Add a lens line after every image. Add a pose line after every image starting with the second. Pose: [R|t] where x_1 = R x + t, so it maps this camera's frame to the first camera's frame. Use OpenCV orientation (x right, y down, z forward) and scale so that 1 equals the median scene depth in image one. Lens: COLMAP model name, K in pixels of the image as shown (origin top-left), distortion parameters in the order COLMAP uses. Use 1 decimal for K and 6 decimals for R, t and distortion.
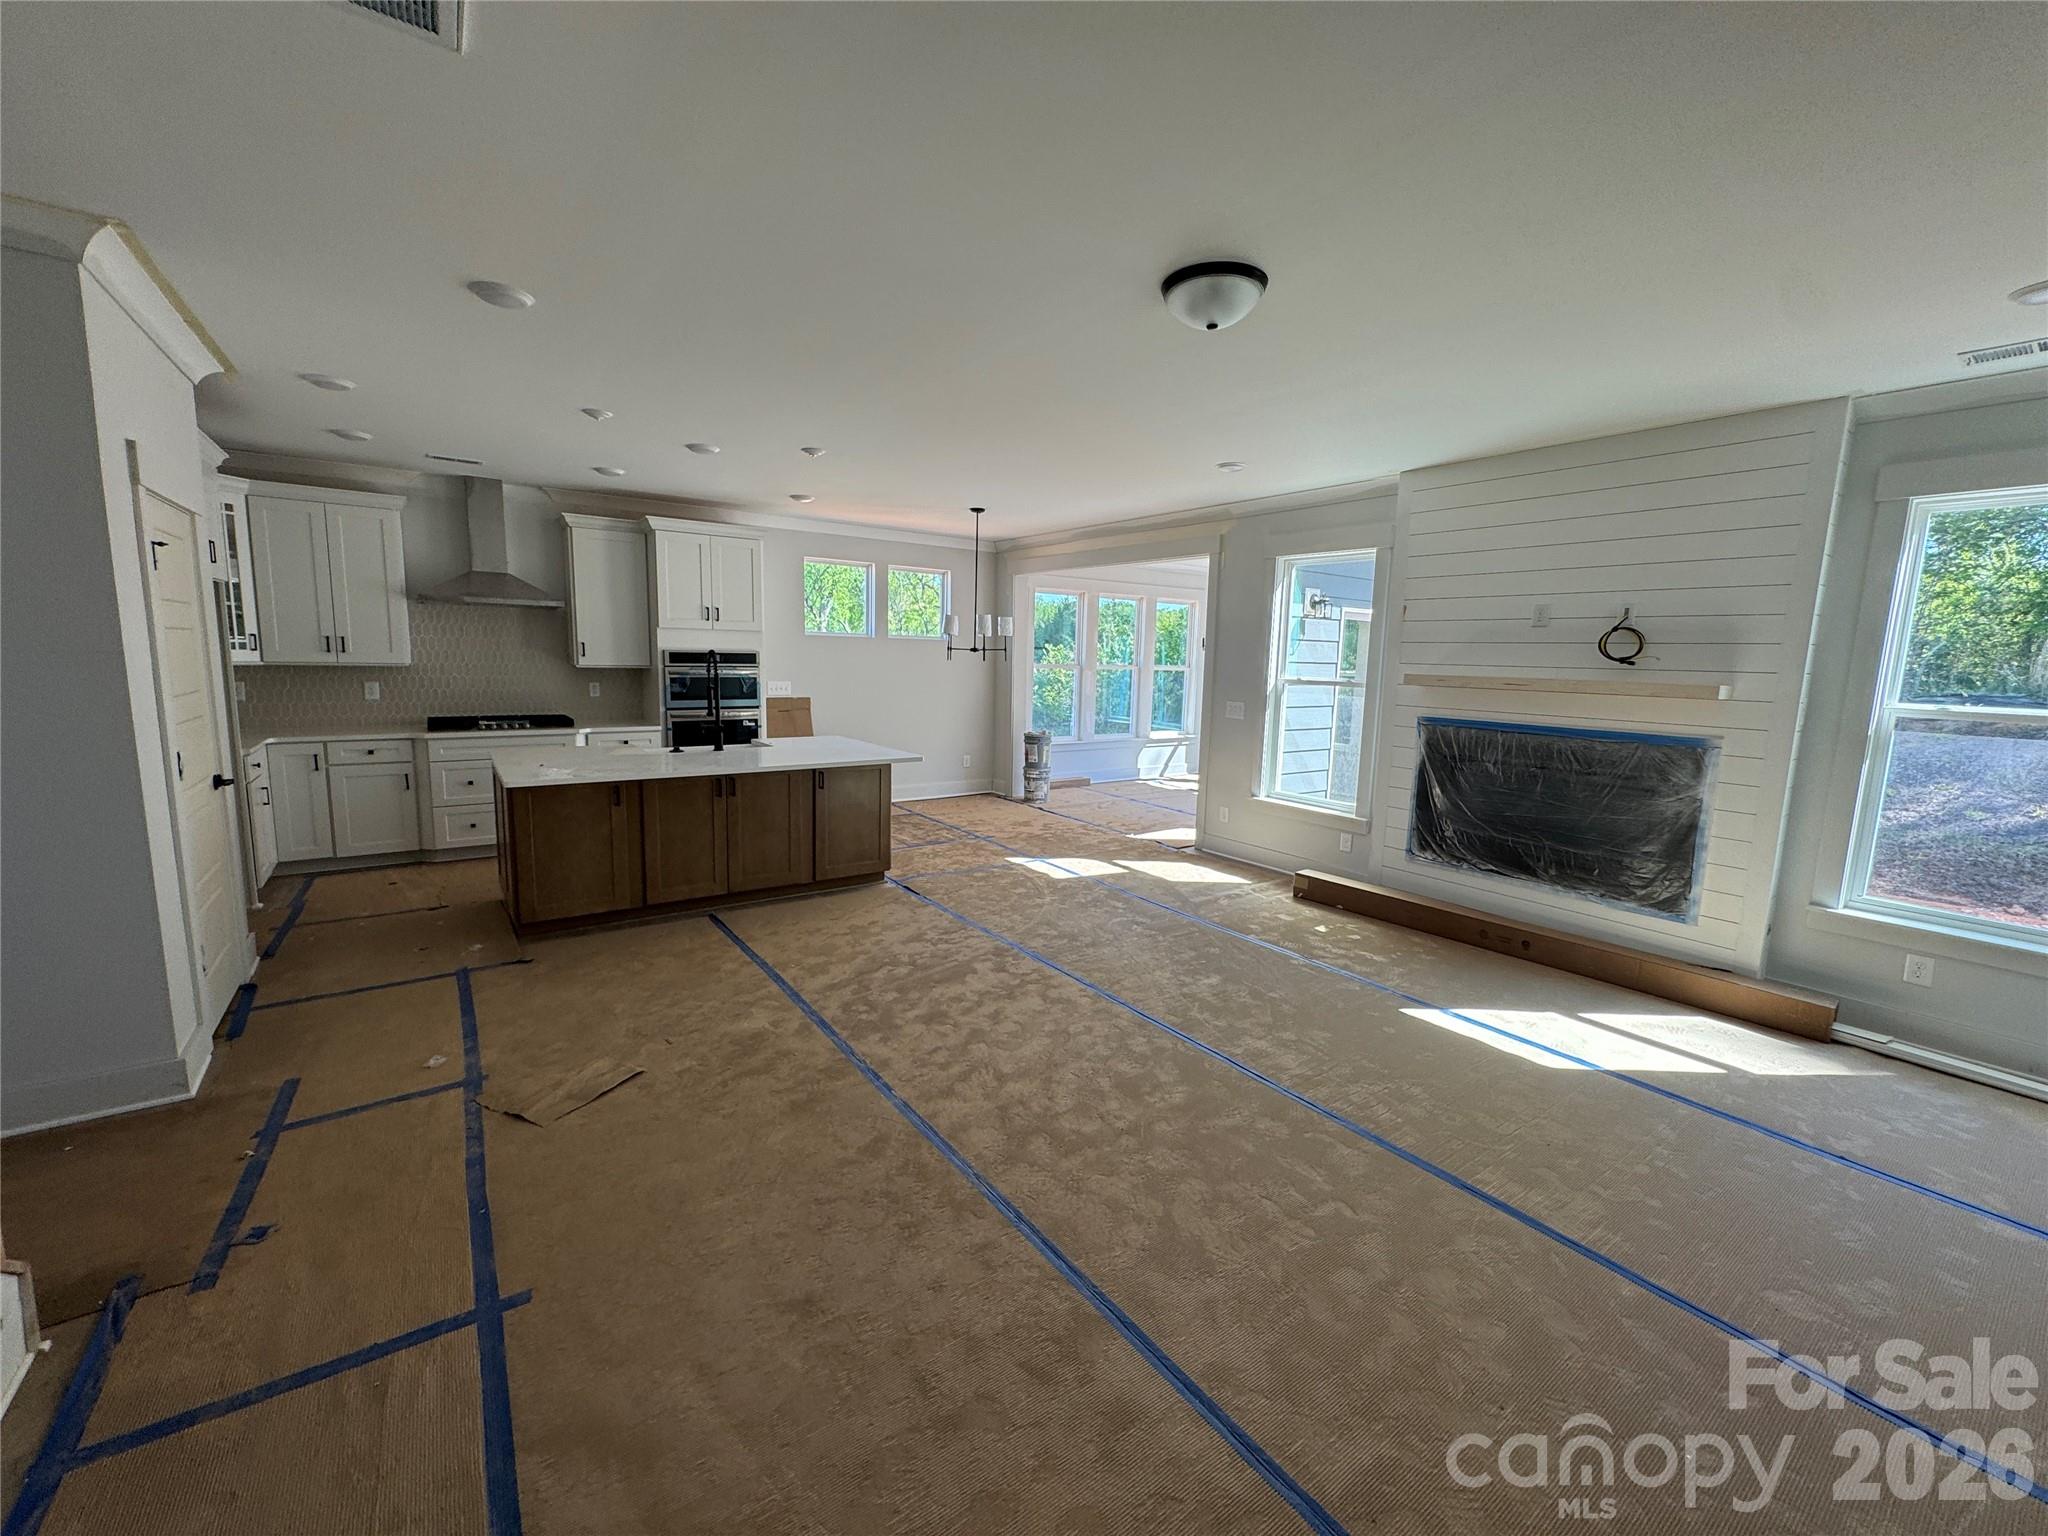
lens RADIAL K [[812.0, 0, 1022.7], [0, 812.0, 766.4], [0, 0, 1]] dist [-0.004201, 0.000521]
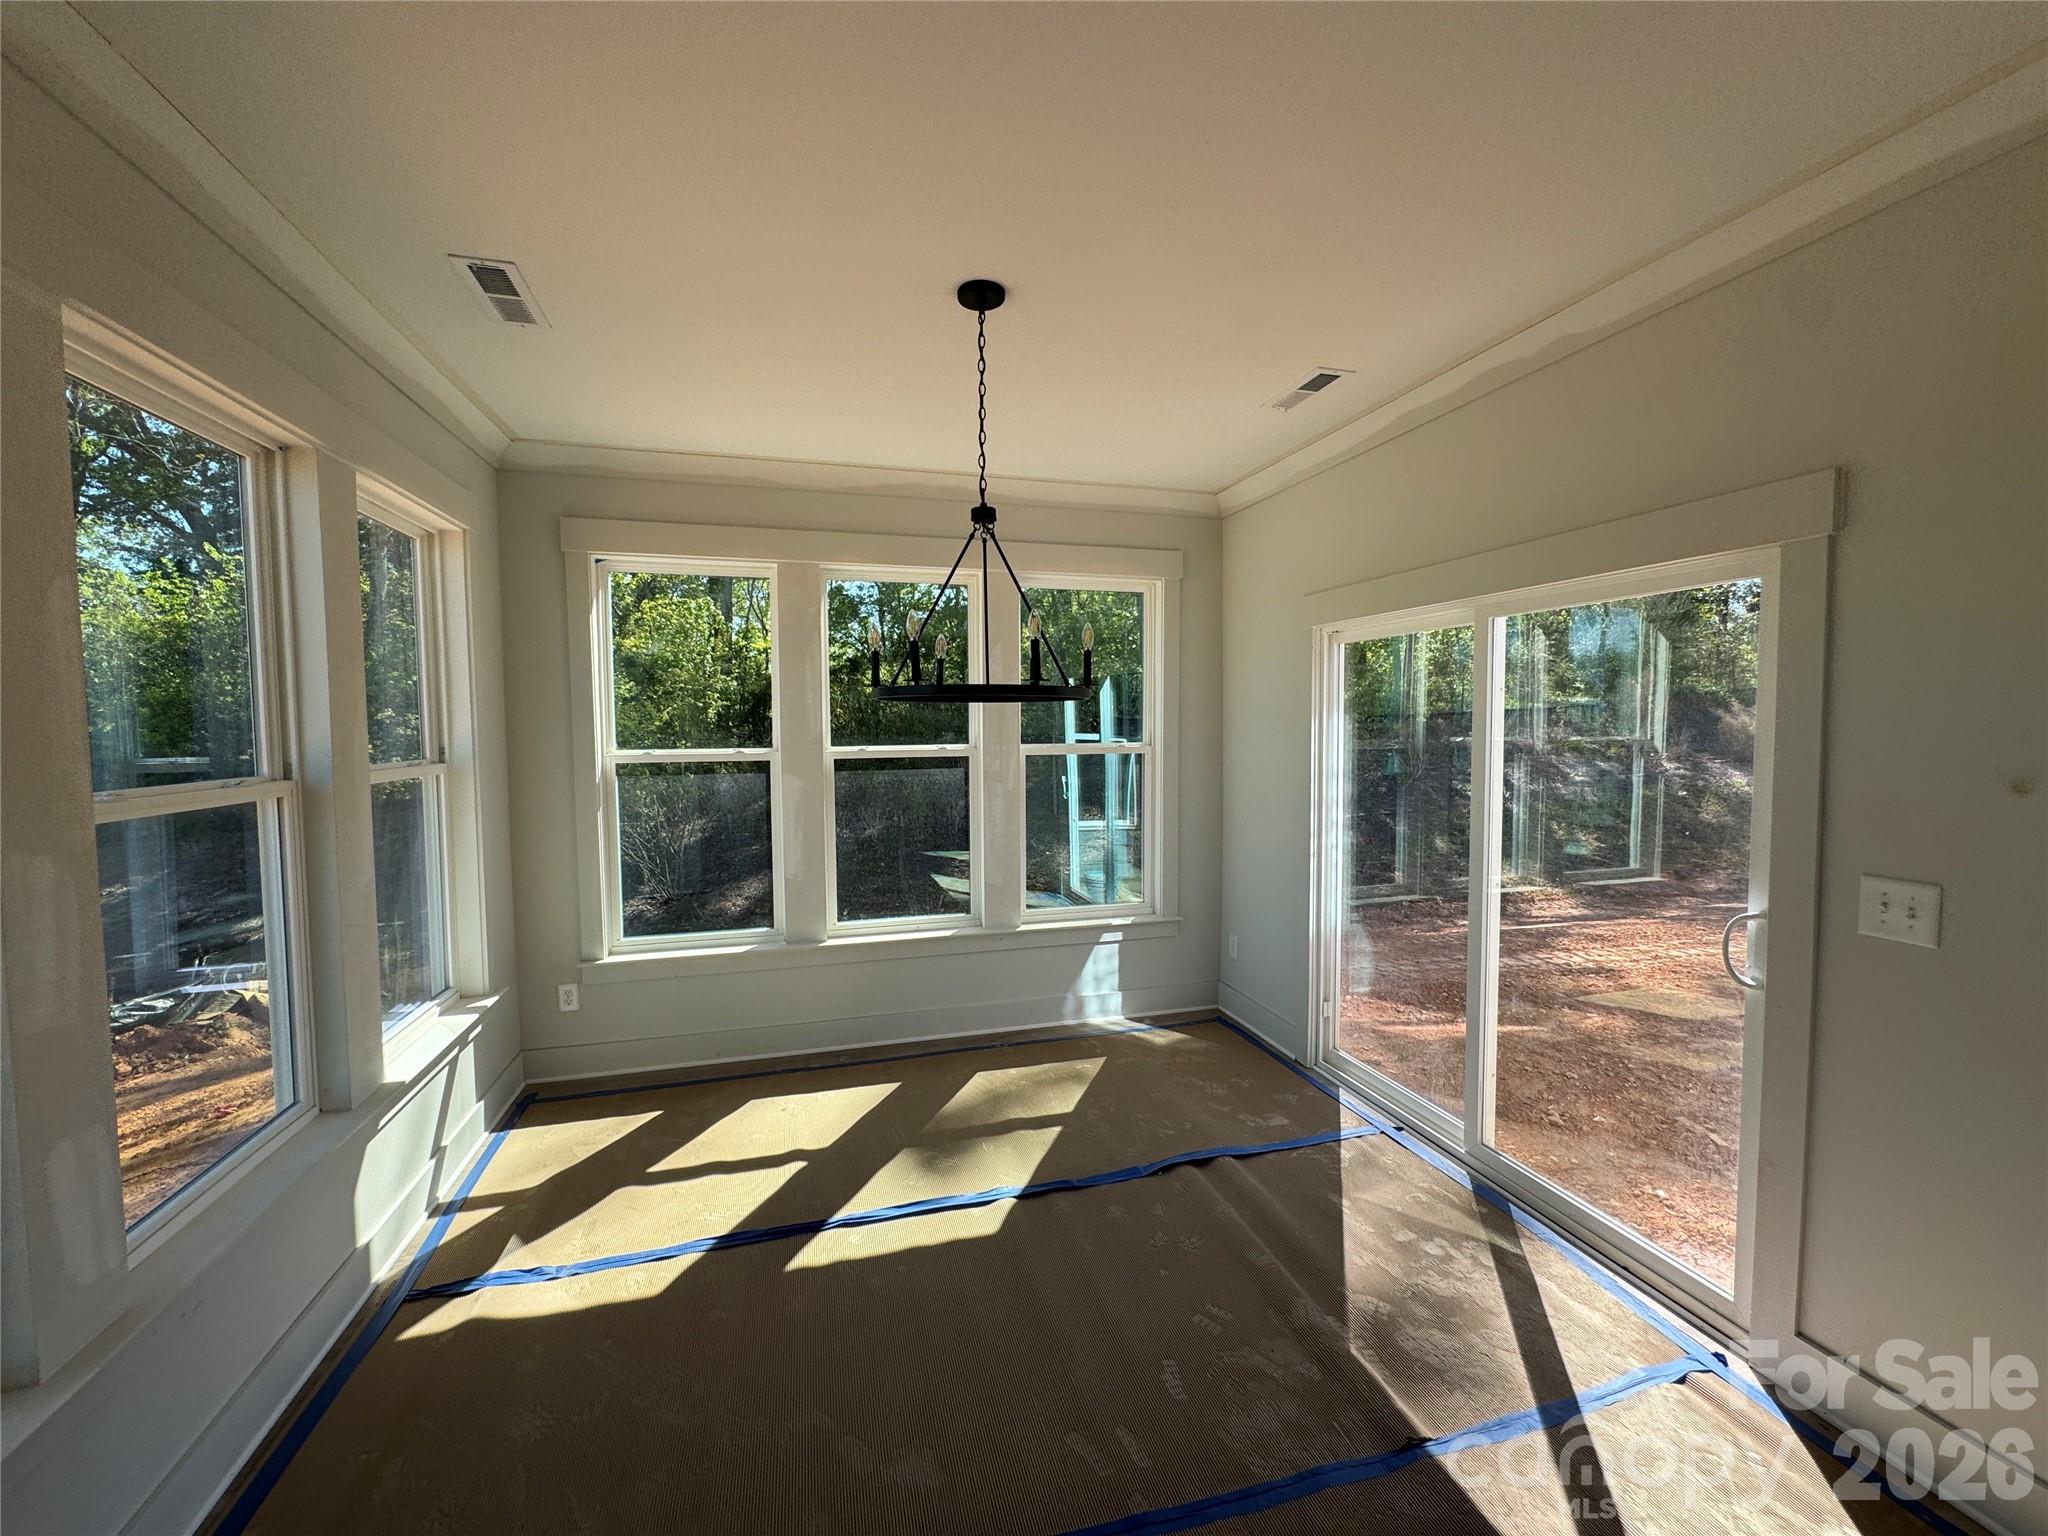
lens RADIAL K [[812.0, 0, 1022.7], [0, 812.0, 766.4], [0, 0, 1]] dist [-0.004201, 0.000521]
pose [[0.347484, -0.080324, 0.934239, 0.022850], [0.144208, 0.989049, 0.031399, -0.193853], [-0.926531, 0.123814, 0.355262, 1.363791]]
